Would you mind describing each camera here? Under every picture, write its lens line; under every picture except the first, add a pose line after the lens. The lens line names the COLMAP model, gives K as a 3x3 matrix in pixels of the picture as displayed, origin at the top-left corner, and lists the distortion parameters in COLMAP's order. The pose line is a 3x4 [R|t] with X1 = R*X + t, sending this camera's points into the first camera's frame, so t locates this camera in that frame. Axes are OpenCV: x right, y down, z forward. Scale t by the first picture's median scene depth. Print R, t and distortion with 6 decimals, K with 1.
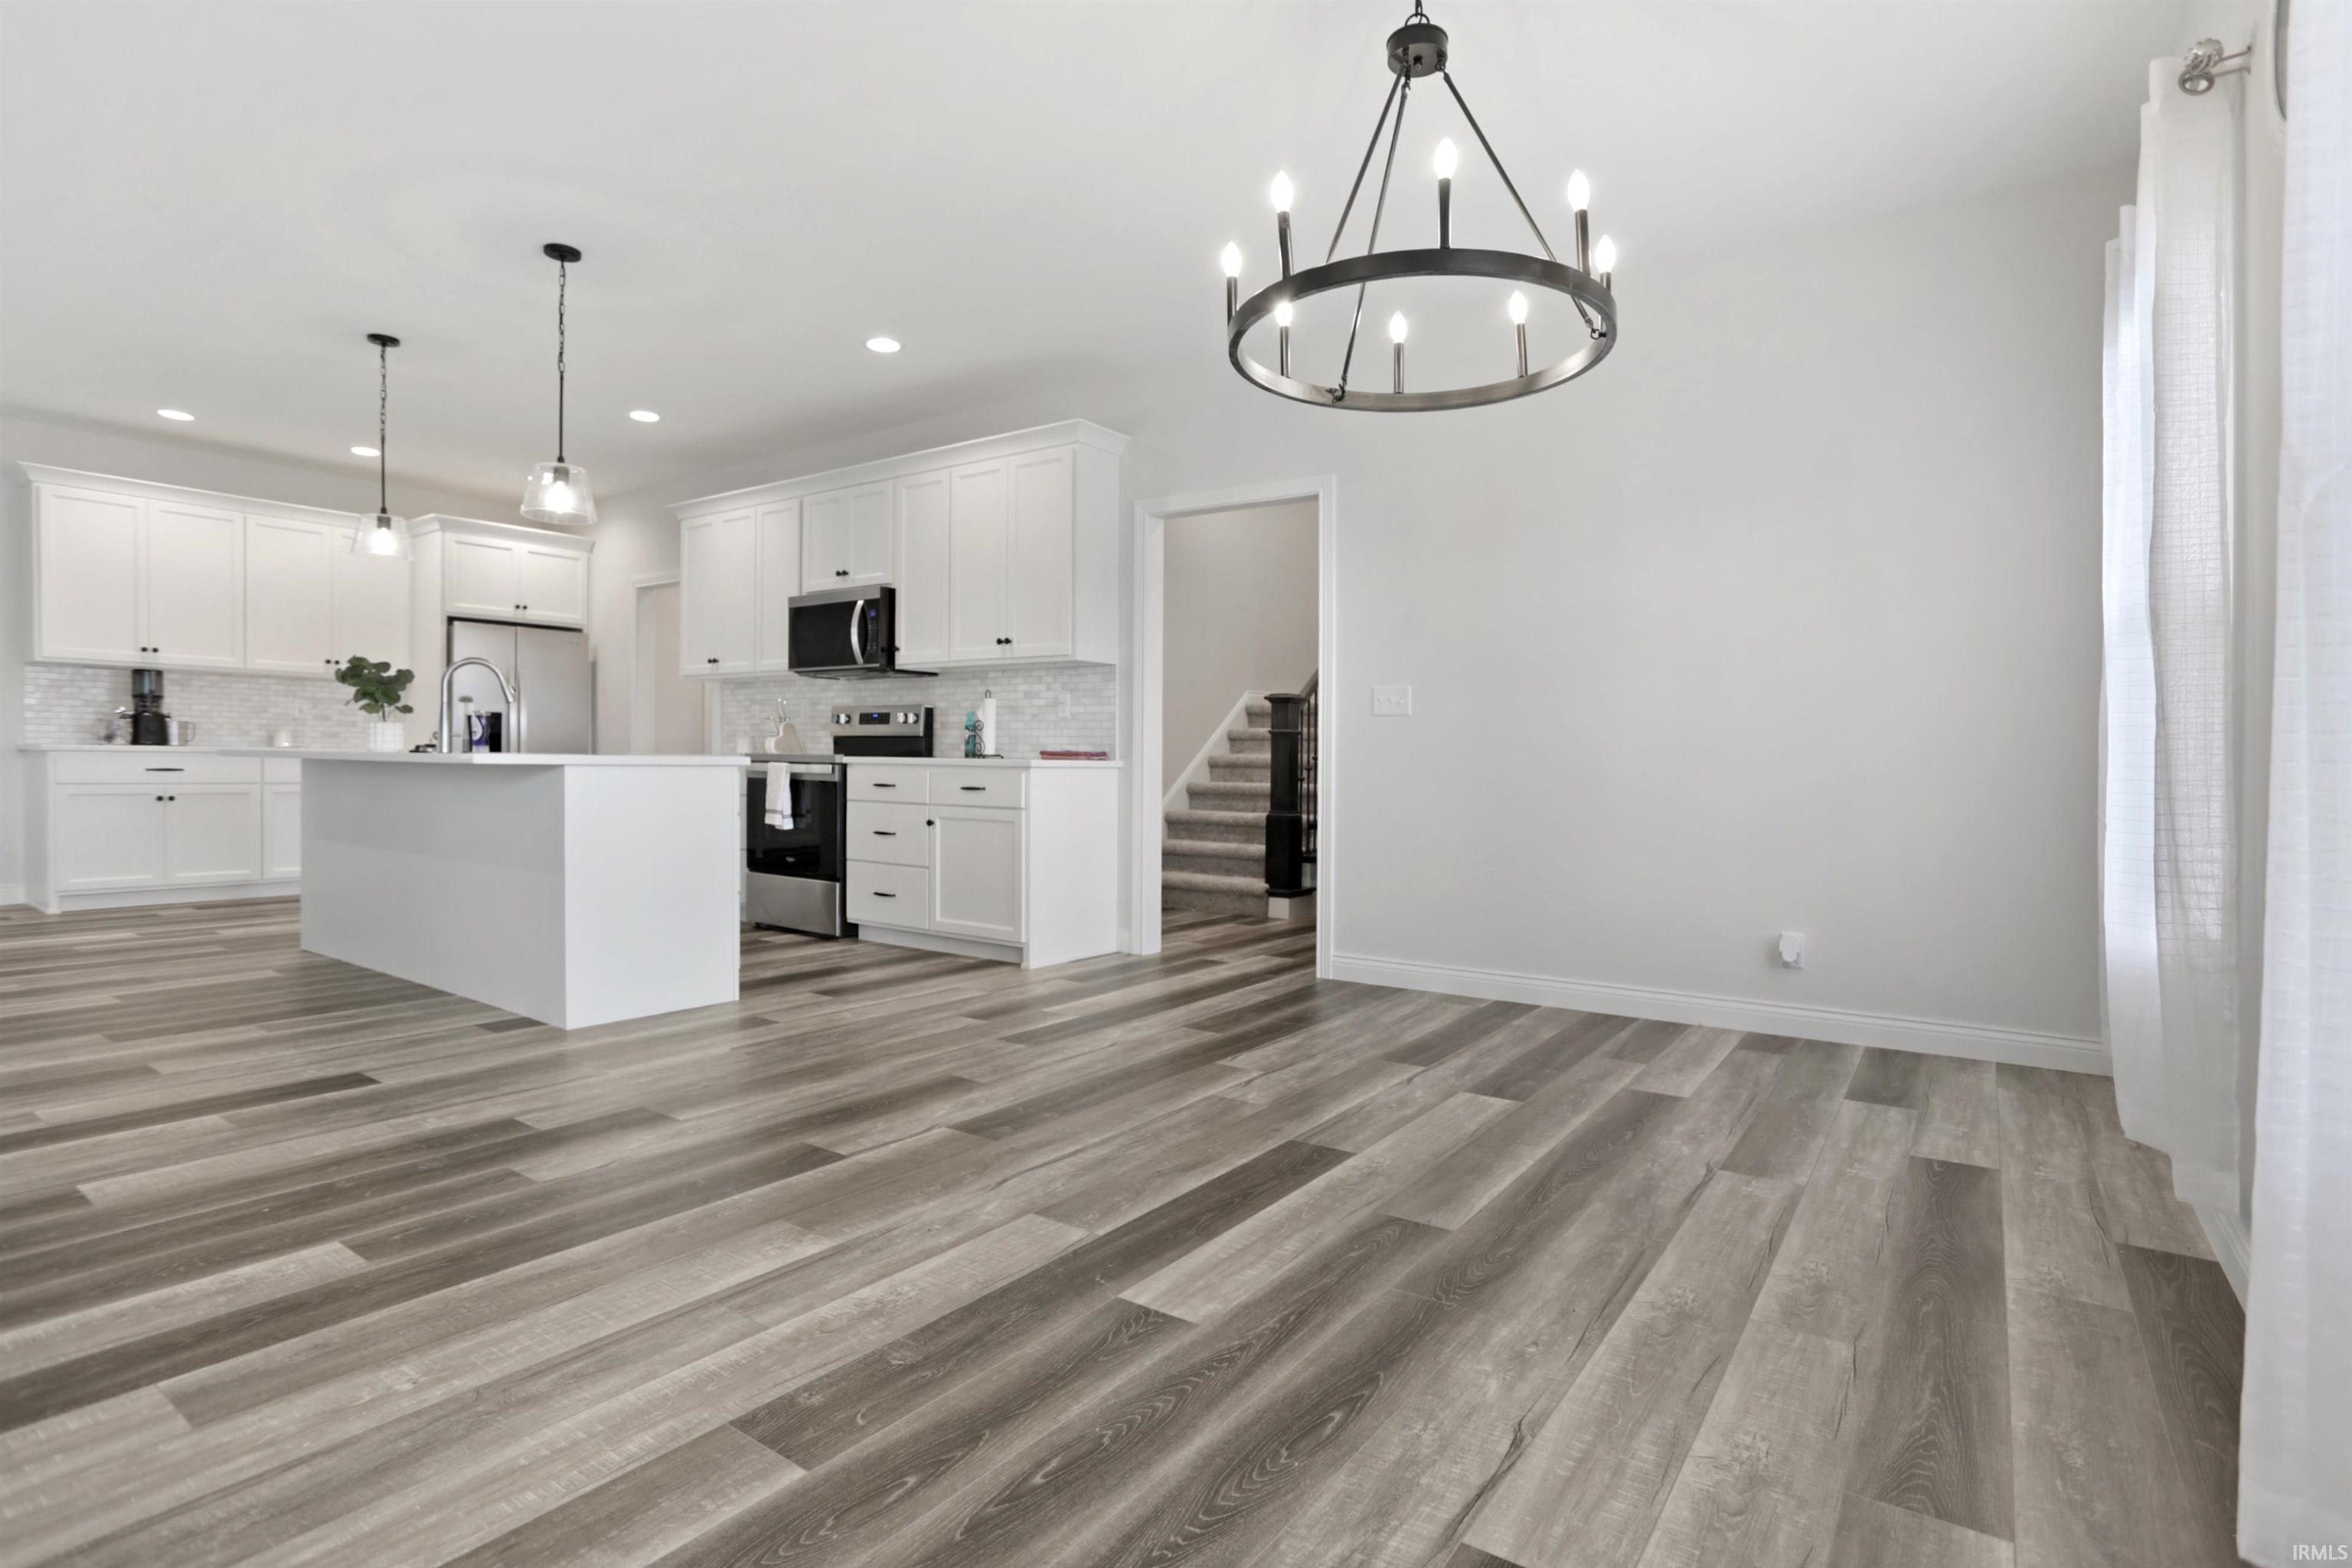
lens RADIAL K [[1162.2, 0, 1210.9], [0, 1162.2, 761.4], [0, 0, 1]] dist [-0.063590, 0.022475]
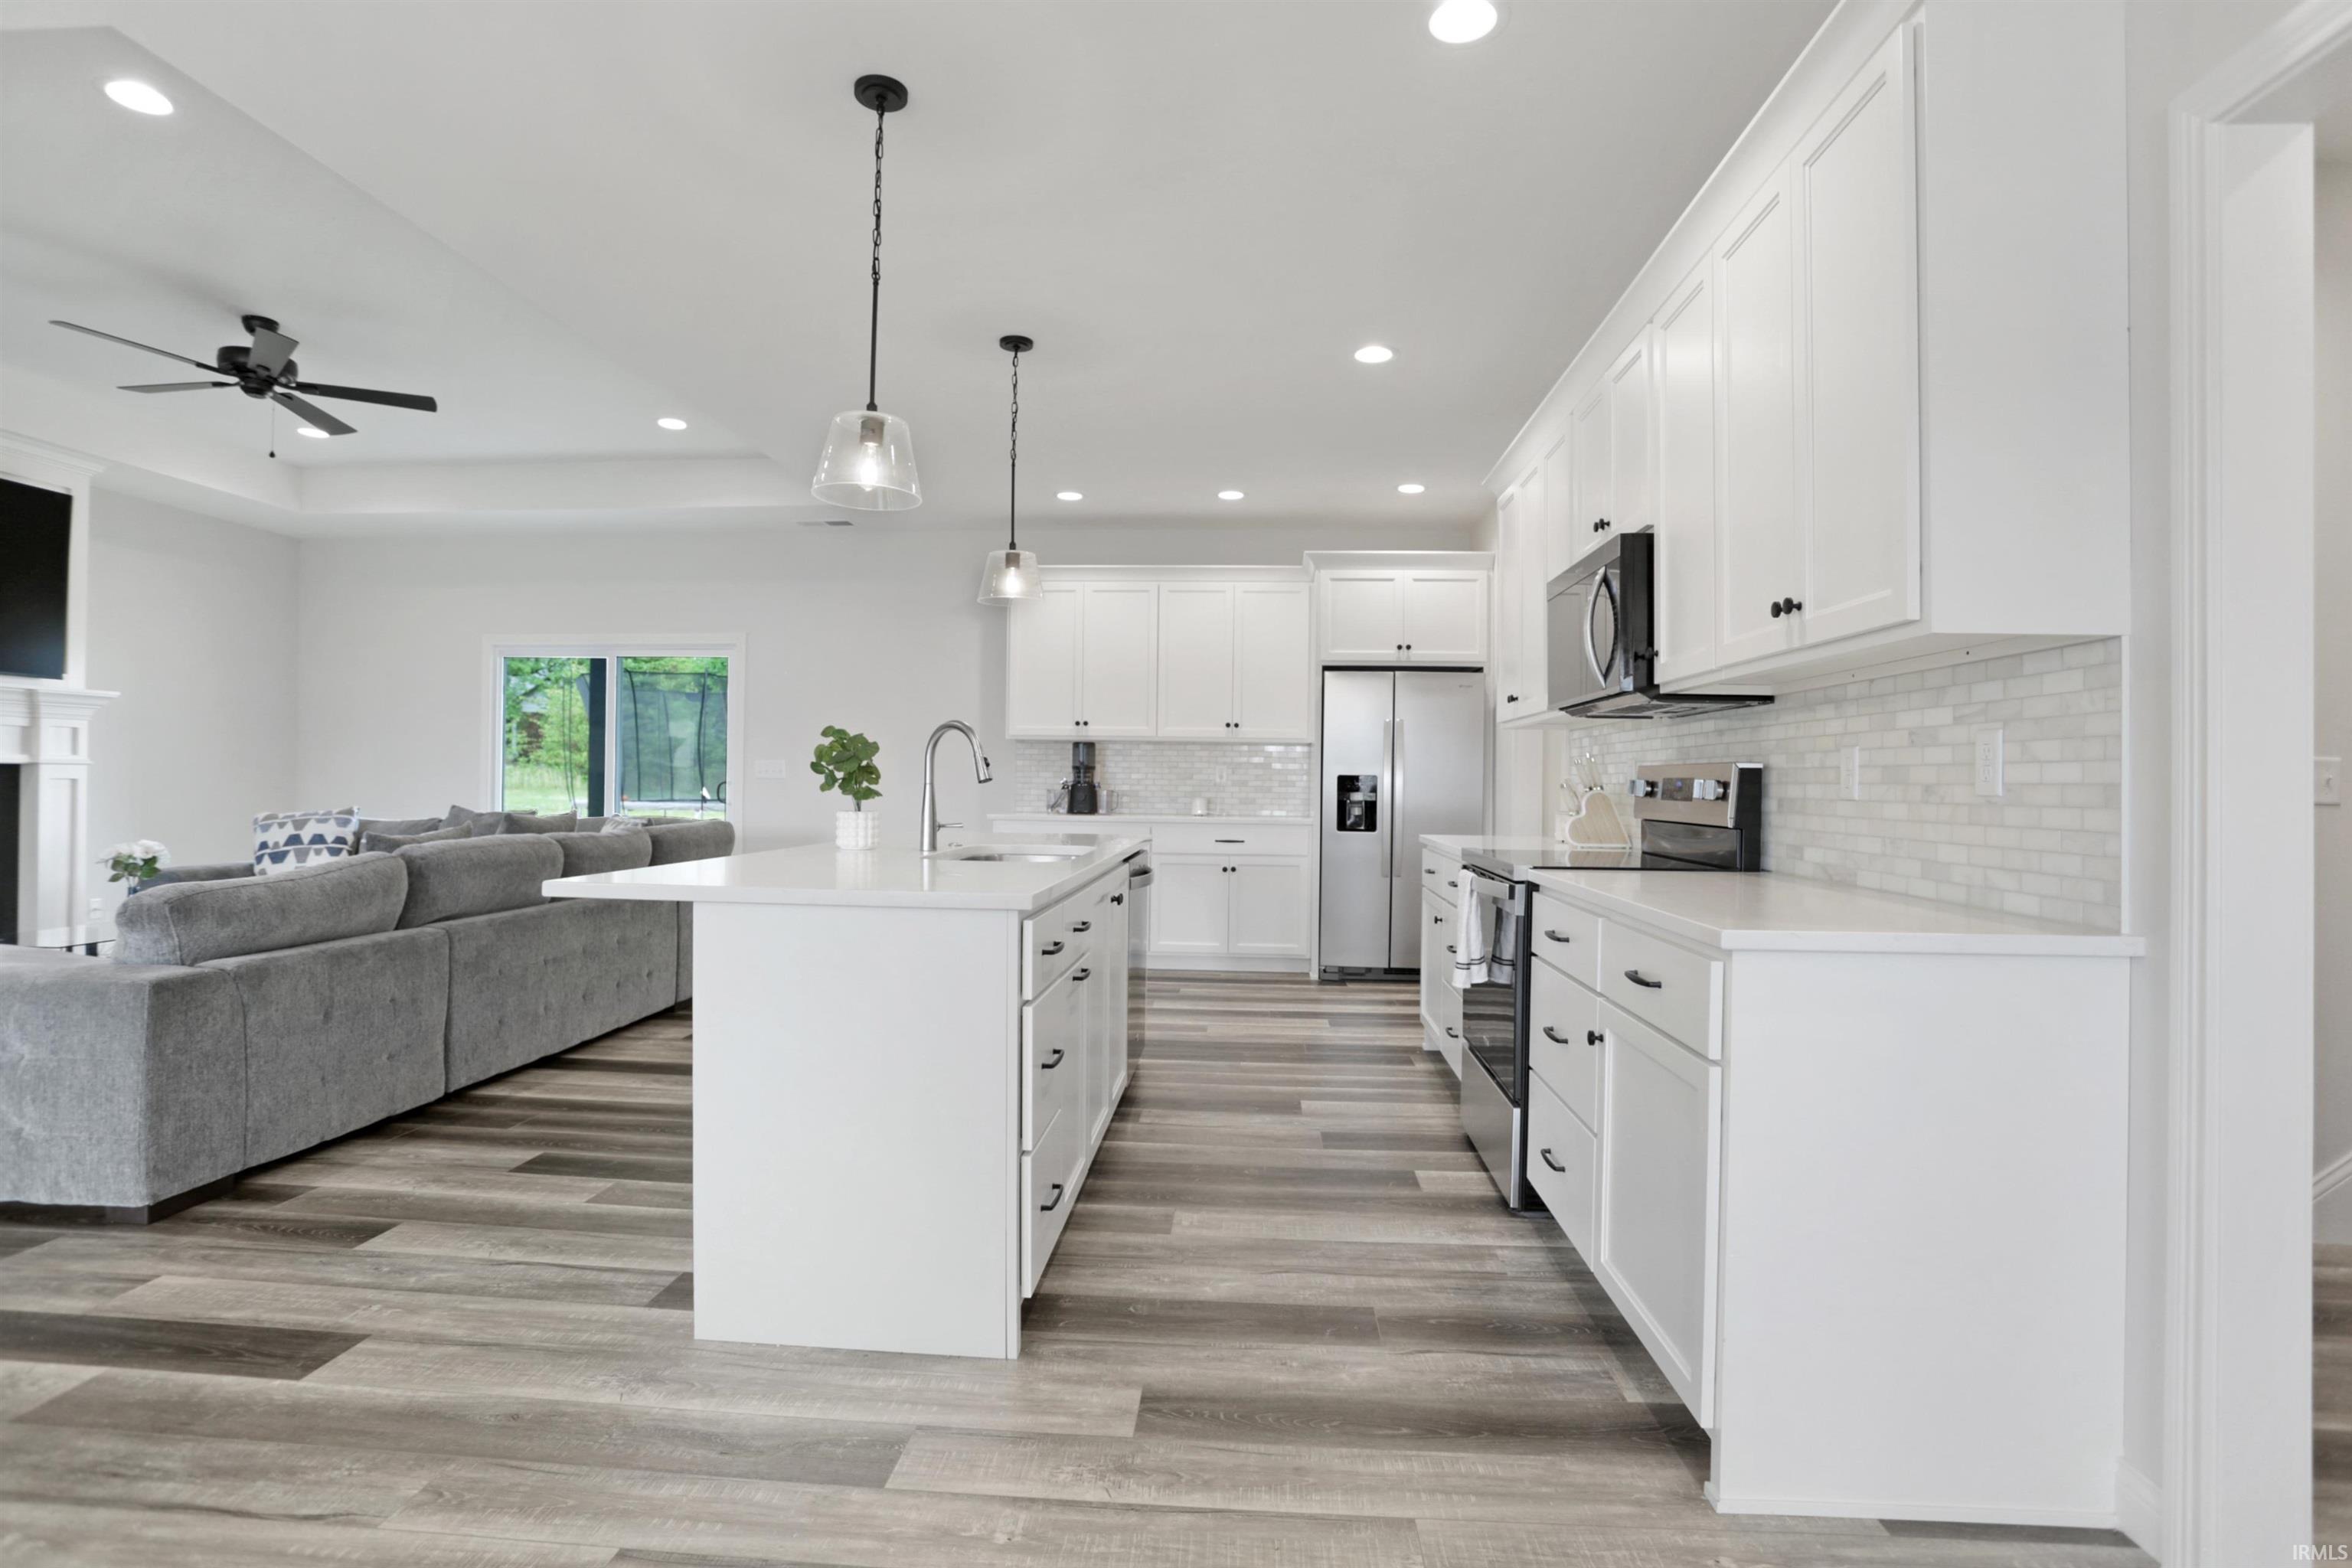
lens RADIAL K [[1162.2, 0, 1173.4], [0, 1162.2, 773.3], [0, 0, 1]] dist [-0.063590, 0.022475]
pose [[0.500262, -0.012639, -0.865782, 0.051105], [-0.011388, 0.999711, -0.021174, -0.033005], [0.865799, 0.020452, 0.499974, 0.576953]]
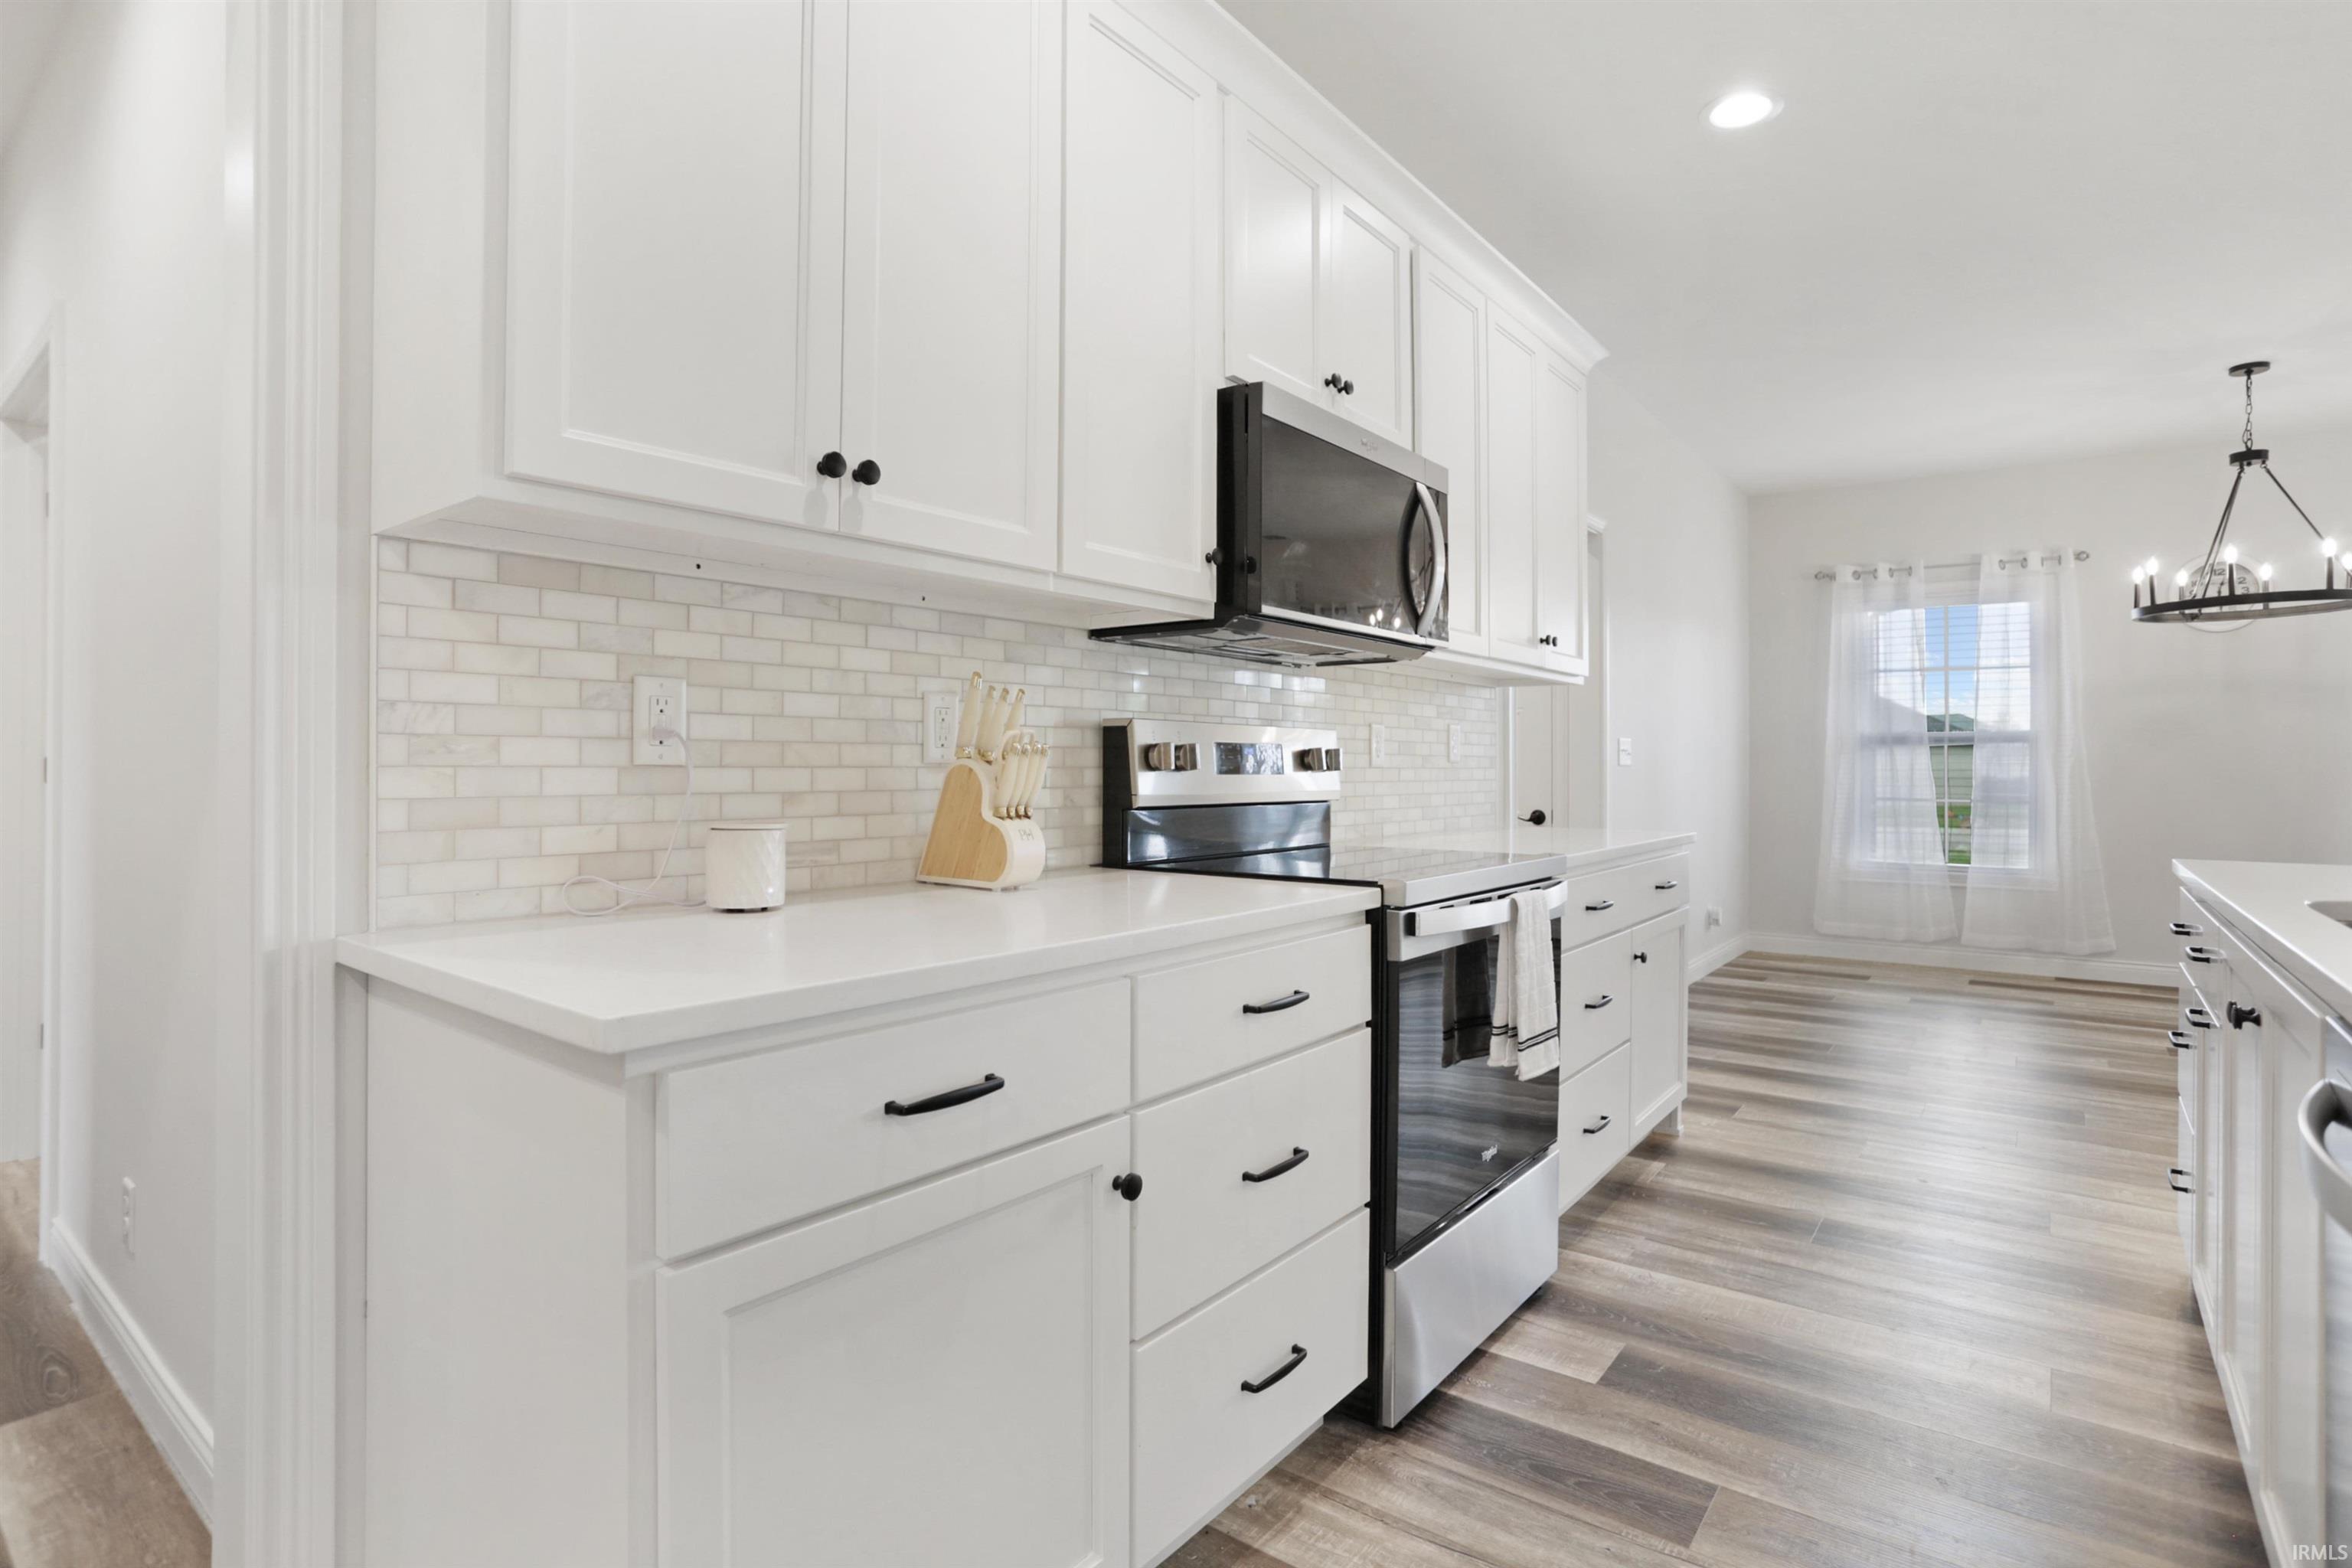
lens RADIAL K [[1162.2, 0, 1178.9], [0, 1162.2, 744.6], [0, 0, 1]] dist [-0.063590, 0.022475]
pose [[0.062535, 0.005937, 0.998025, -0.732113], [-0.000083, 0.999982, -0.005943, -0.042560], [-0.998043, 0.000289, 0.062534, 1.069365]]
